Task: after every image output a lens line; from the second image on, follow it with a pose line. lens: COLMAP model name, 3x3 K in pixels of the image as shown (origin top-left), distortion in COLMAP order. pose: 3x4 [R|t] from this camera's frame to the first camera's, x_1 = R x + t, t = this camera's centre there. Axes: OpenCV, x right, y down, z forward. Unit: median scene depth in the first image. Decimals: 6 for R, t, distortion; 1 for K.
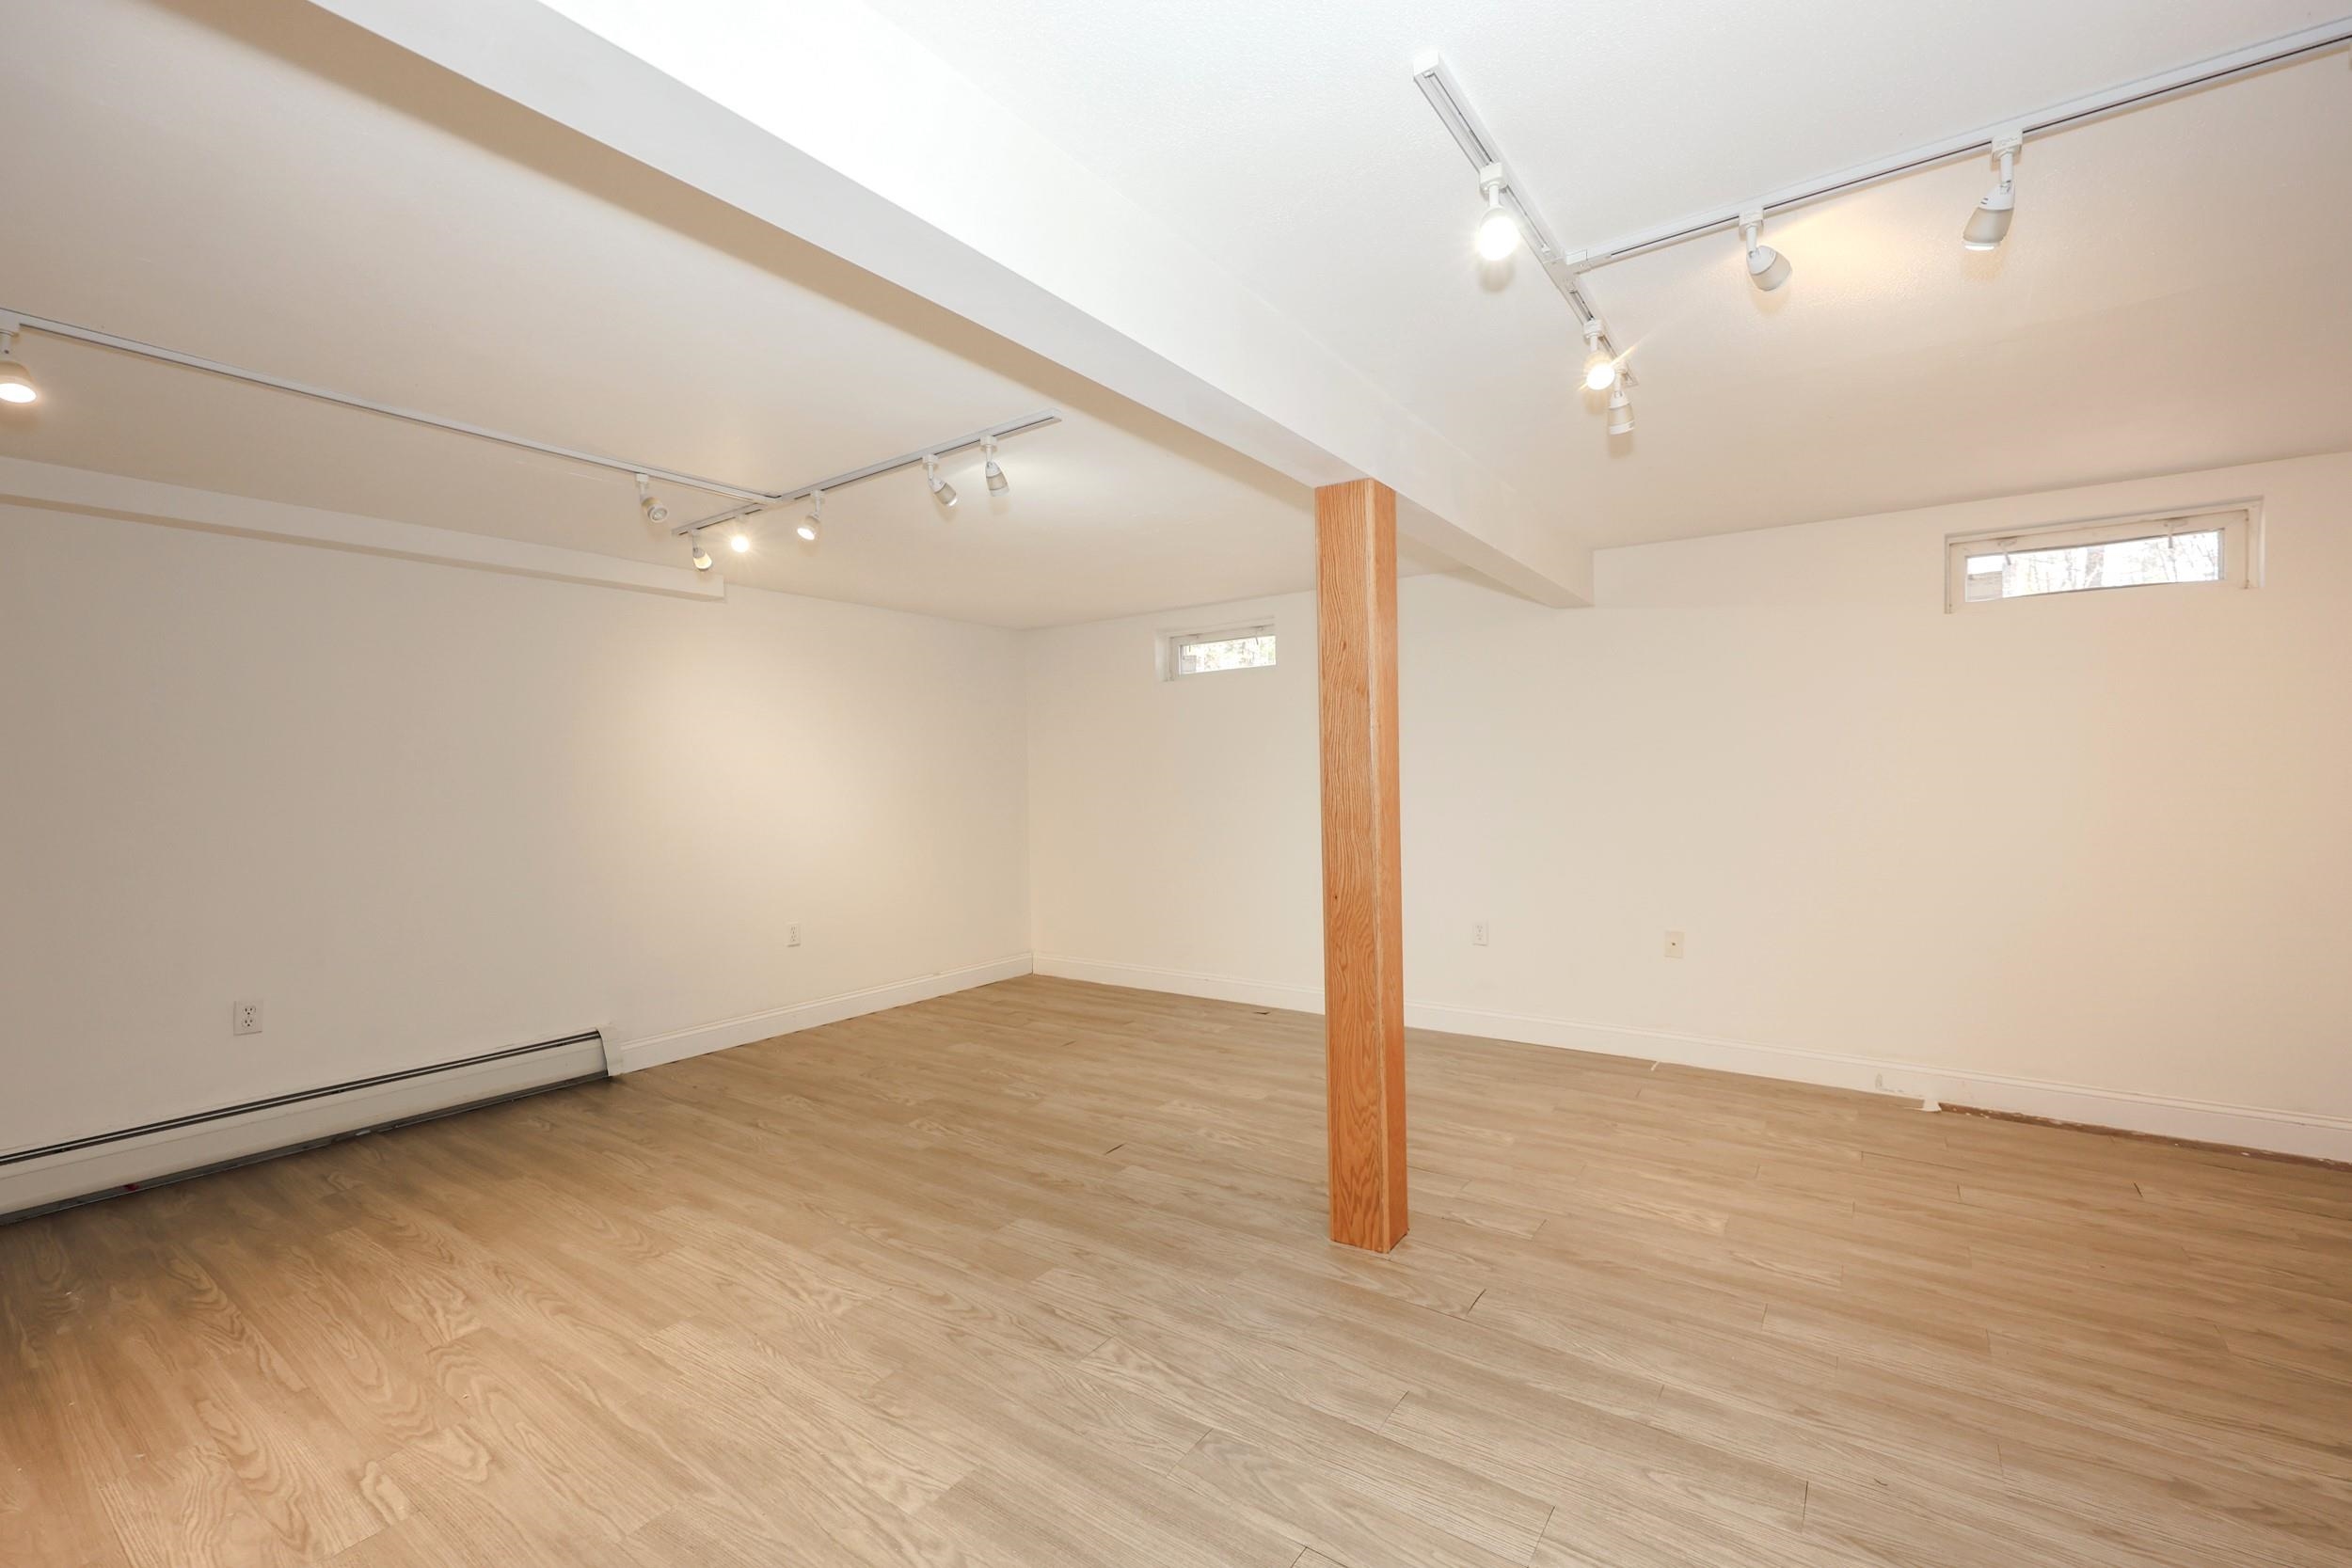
lens RADIAL K [[999.3, 0, 1174.3], [0, 999.3, 791.2], [0, 0, 1]] dist [-0.001011, -0.000185]
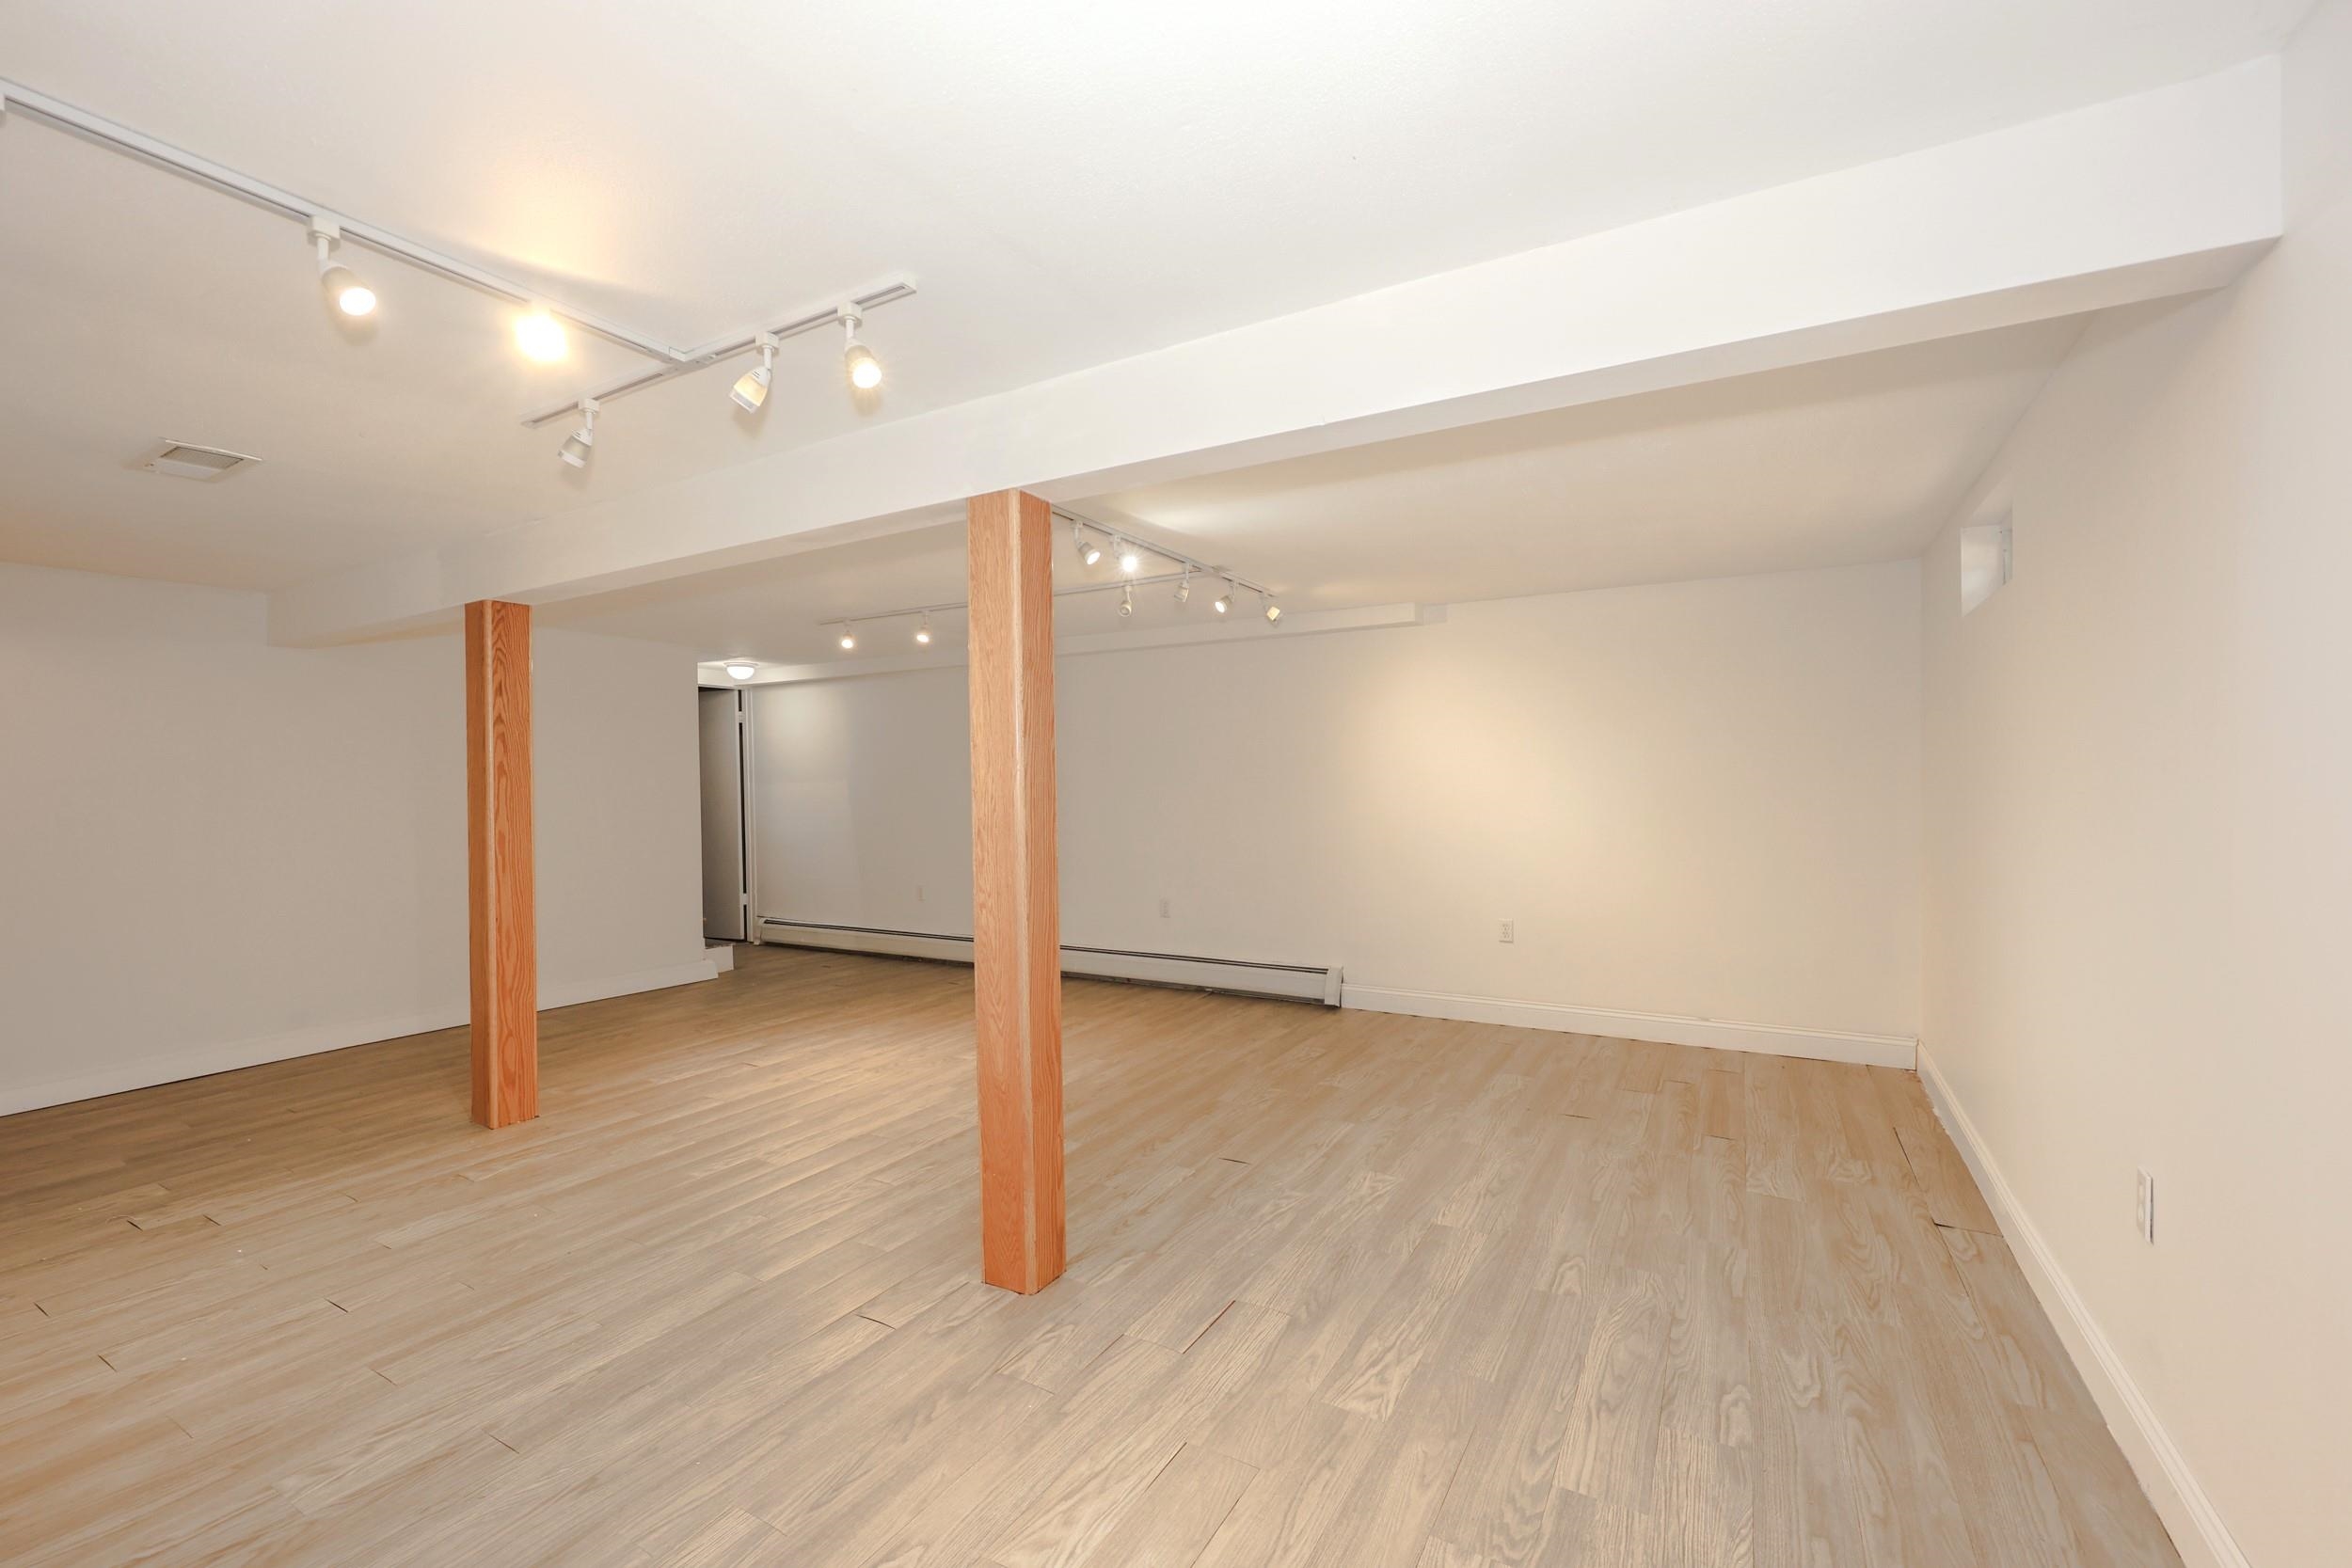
lens RADIAL K [[999.3, 0, 1120.1], [0, 999.3, 754.6], [0, 0, 1]] dist [-0.001011, -0.000185]
pose [[0.061653, -0.015612, -0.997976, 0.849650], [-0.003903, 0.999866, -0.015883, -0.023418], [0.998090, 0.004875, 0.061583, 0.761350]]
